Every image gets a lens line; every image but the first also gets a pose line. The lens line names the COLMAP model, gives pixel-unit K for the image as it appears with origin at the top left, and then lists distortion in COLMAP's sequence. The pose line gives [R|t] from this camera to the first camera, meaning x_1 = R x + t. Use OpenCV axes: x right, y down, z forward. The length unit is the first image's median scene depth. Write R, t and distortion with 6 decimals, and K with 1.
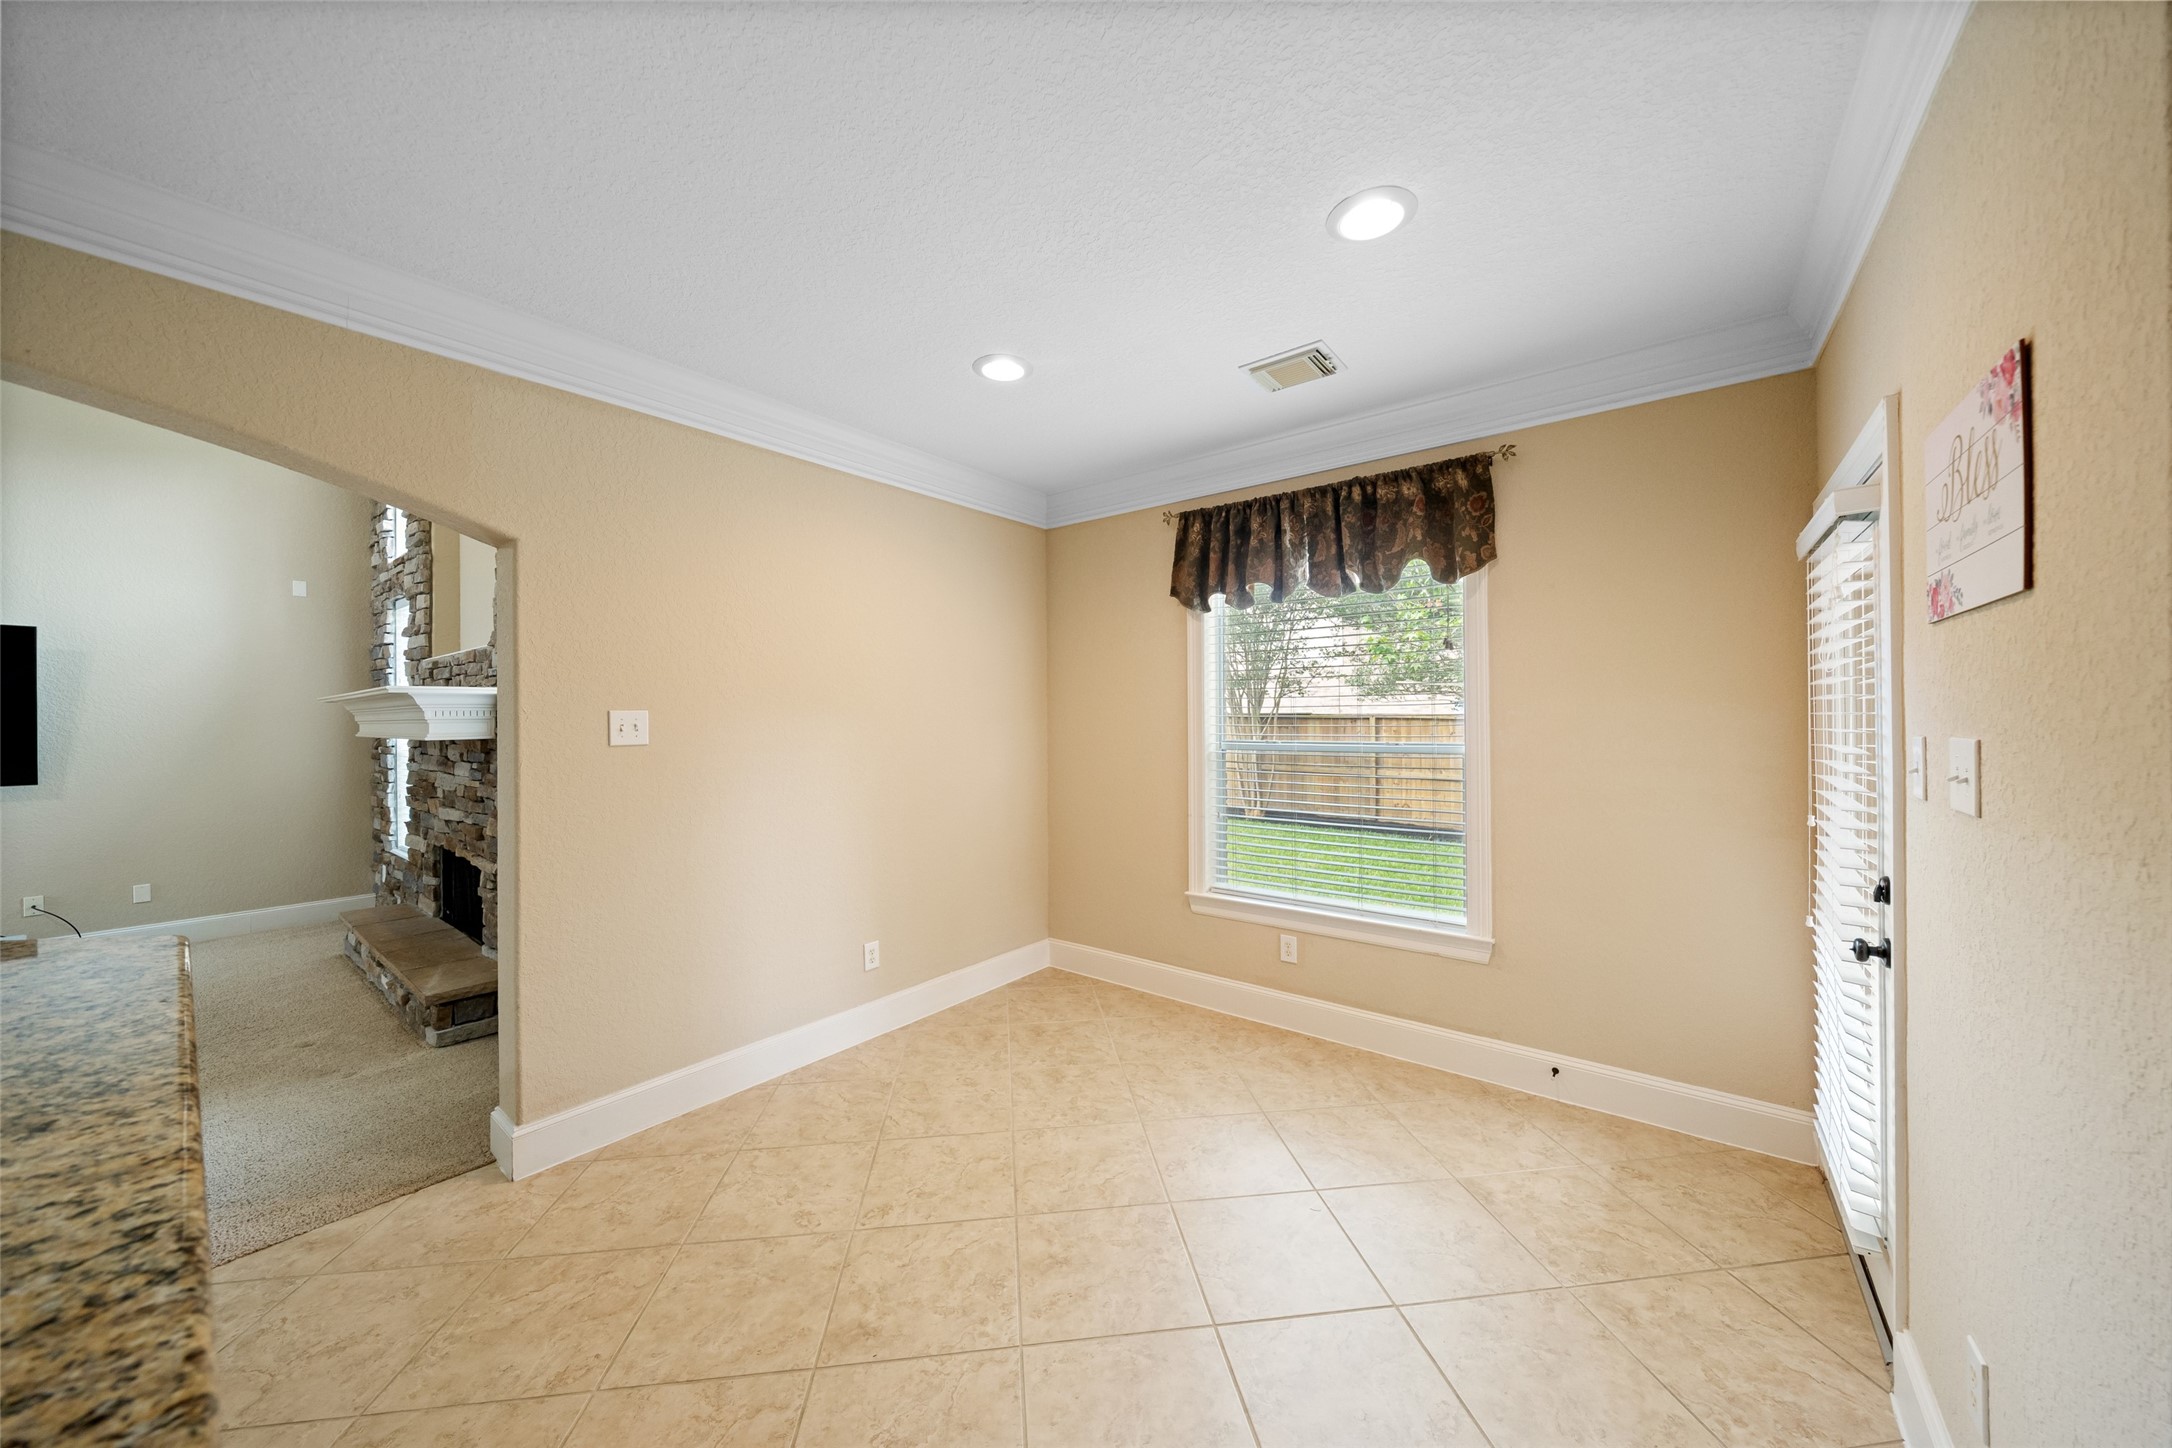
lens RADIAL K [[744.5, 0, 1099.0], [0, 744.5, 715.1], [0, 0, 1]] dist [-0.005962, -0.000031]
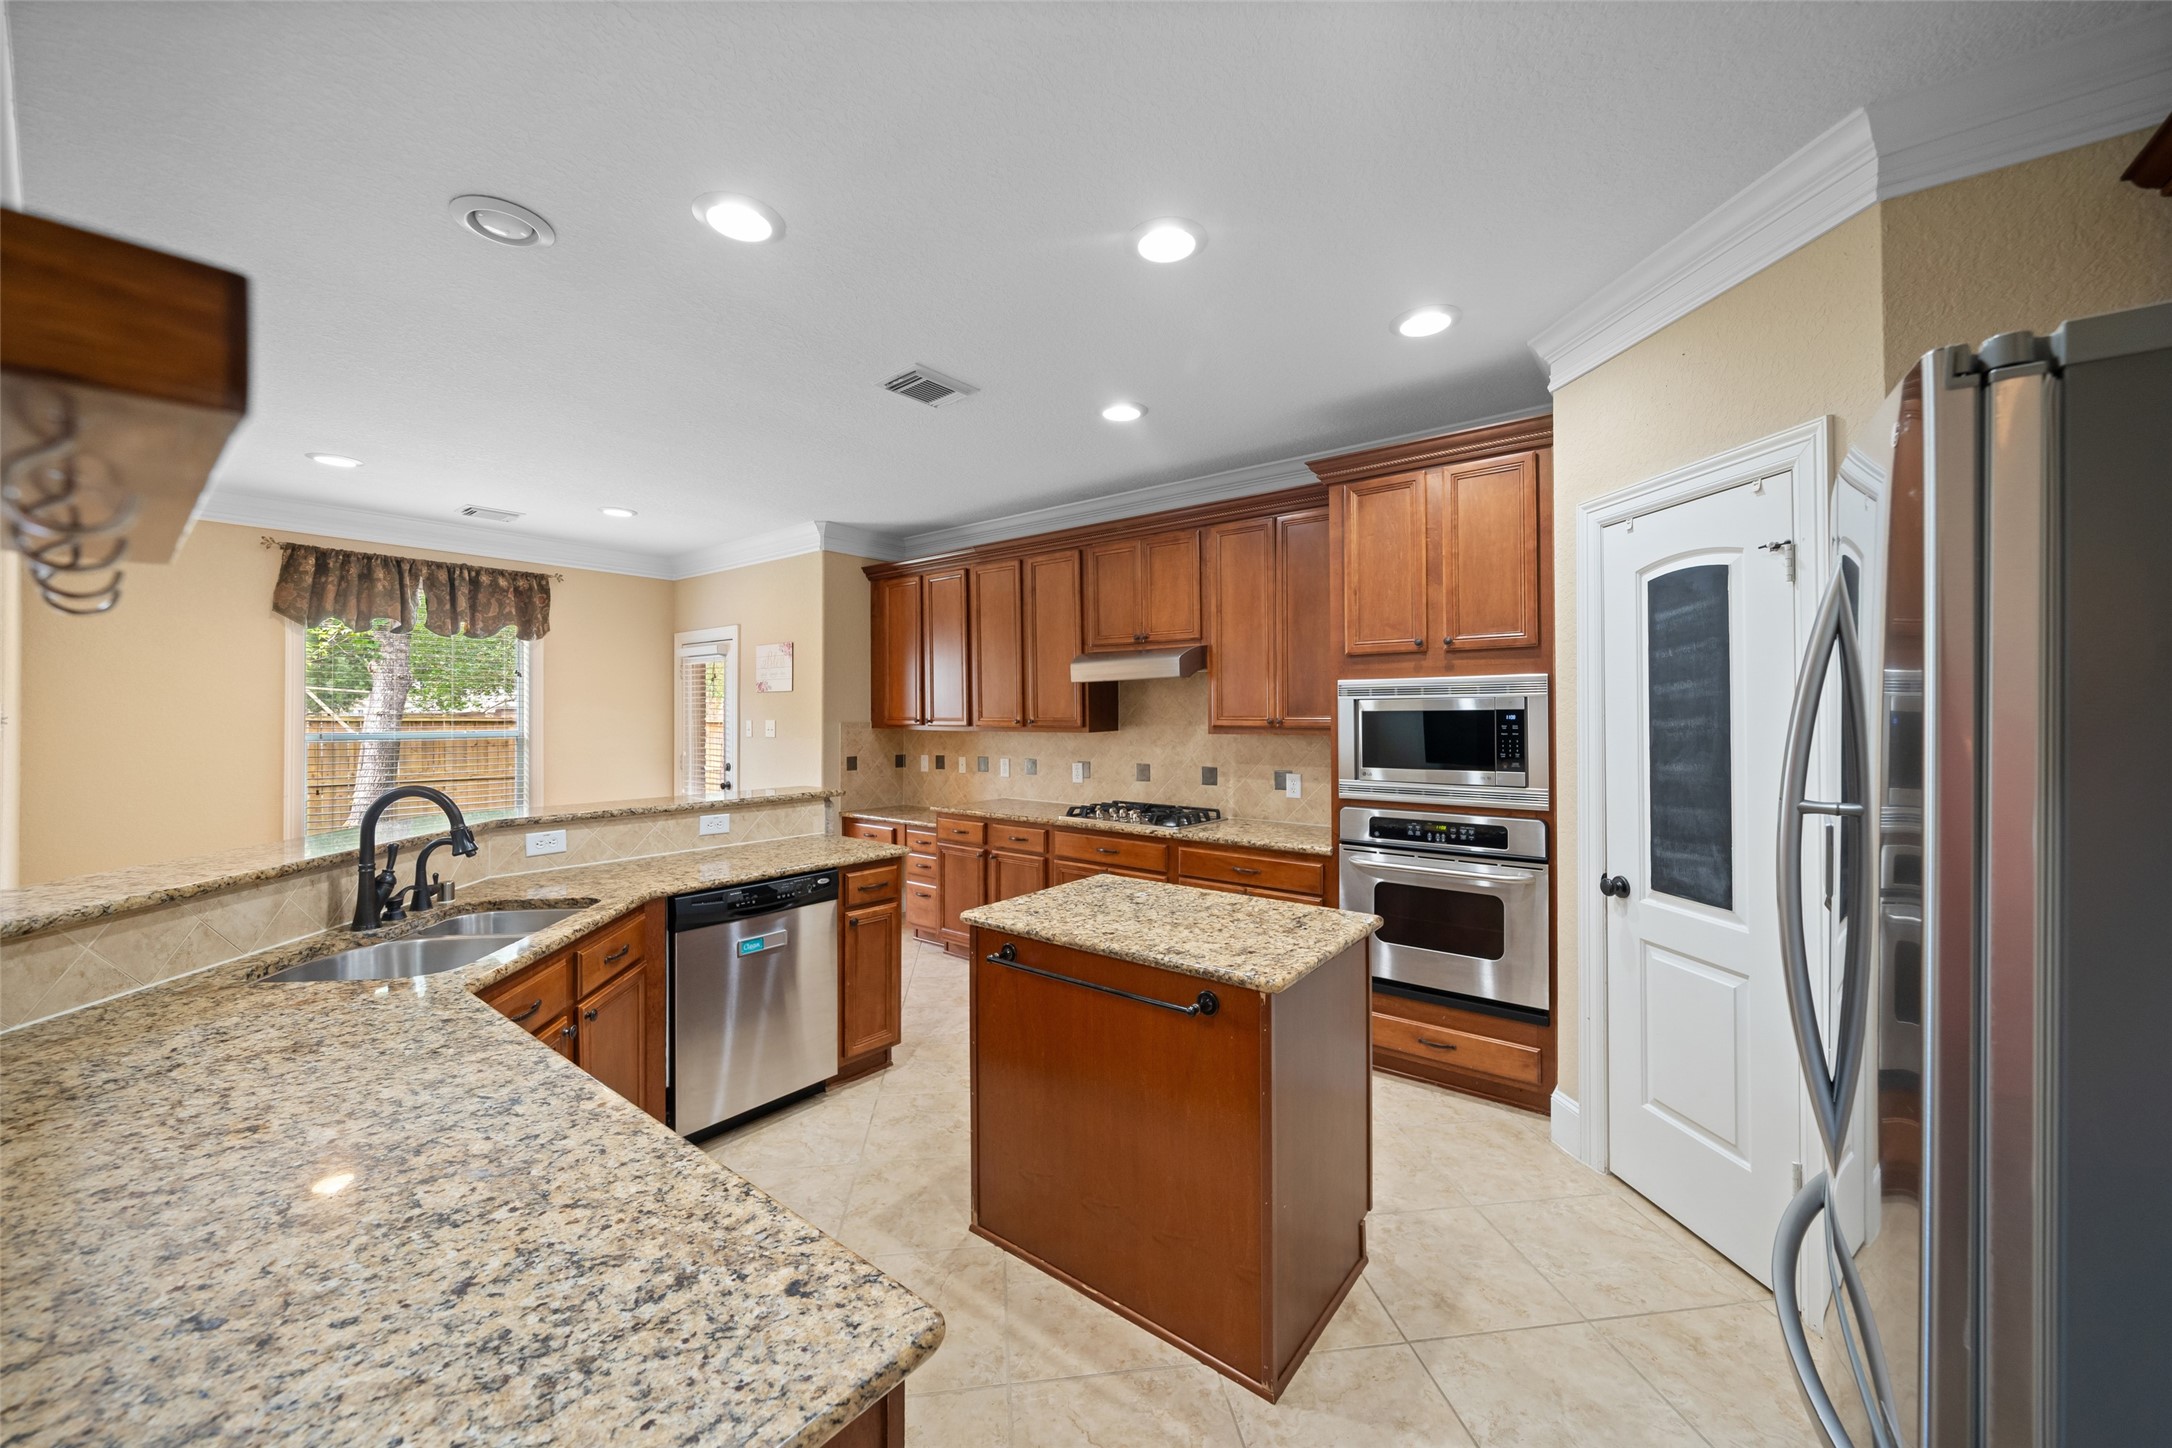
lens RADIAL K [[801.4, 0, 1087.3], [0, 801.4, 707.7], [0, 0, 1]] dist [-0.006283, 0.000046]
pose [[0.007845, 0.014054, 0.999870, -1.375537], [-0.004100, 0.999893, -0.014022, 0.005998], [-0.999961, -0.003990, 0.007901, -0.353222]]
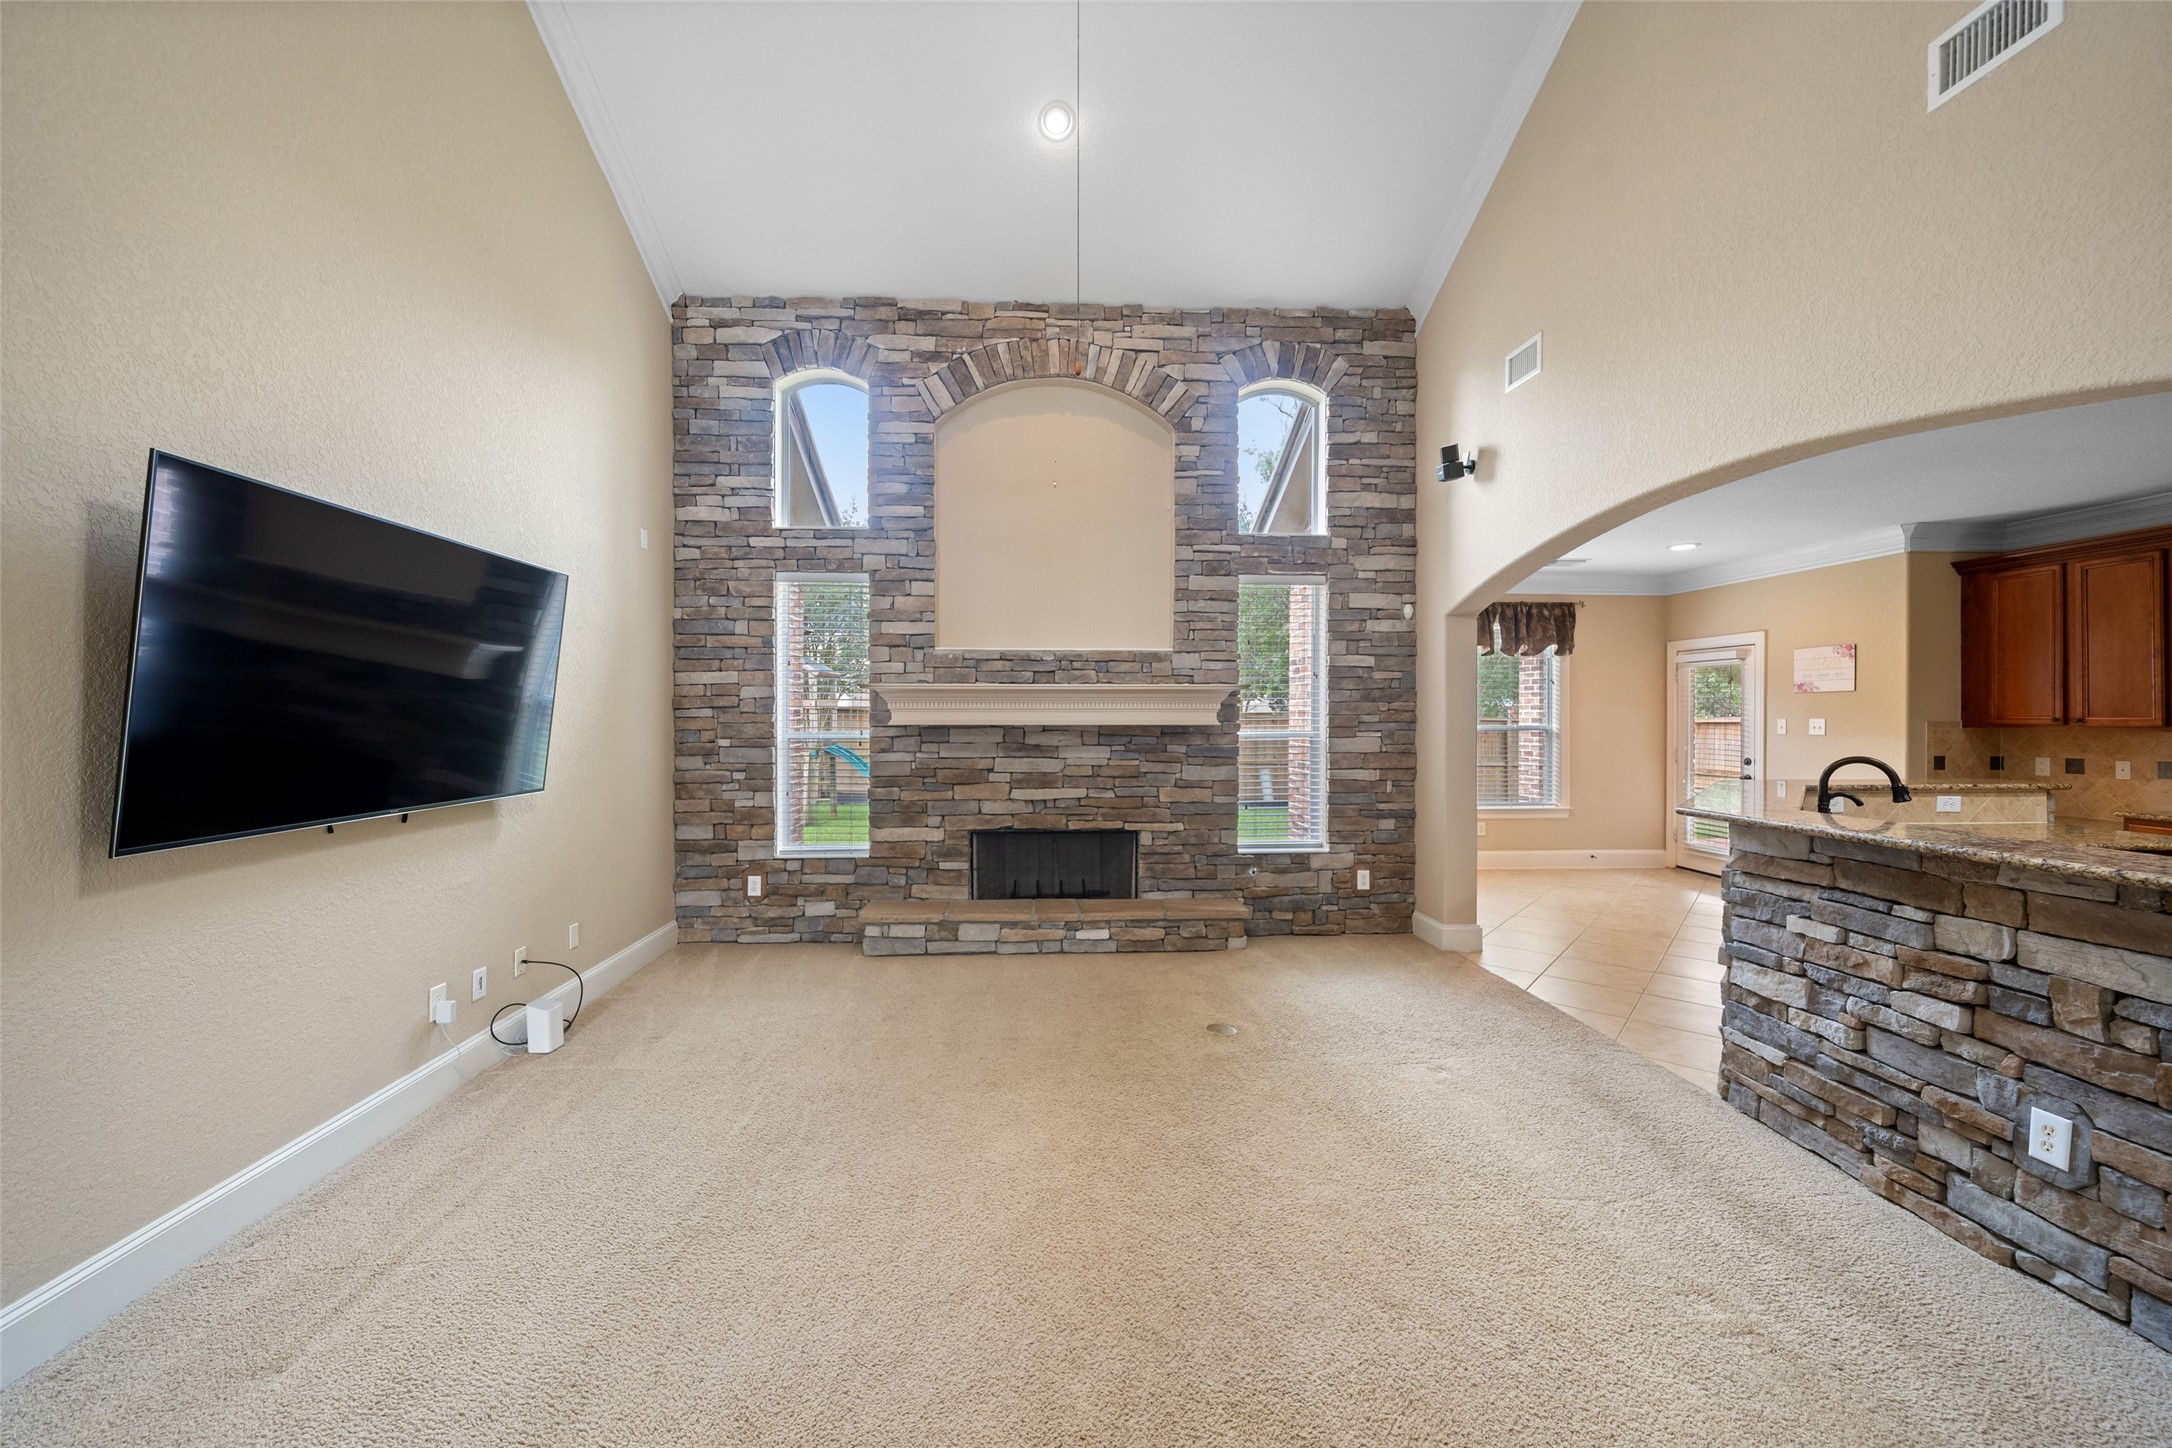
lens RADIAL K [[801.4, 0, 1067.9], [0, 801.4, 718.5], [0, 0, 1]] dist [-0.006283, 0.000046]
pose [[0.764692, 0.003158, 0.644388, -2.189199], [-0.008420, 0.999952, 0.005091, 0.016905], [-0.644341, -0.009319, 0.764682, 0.079834]]
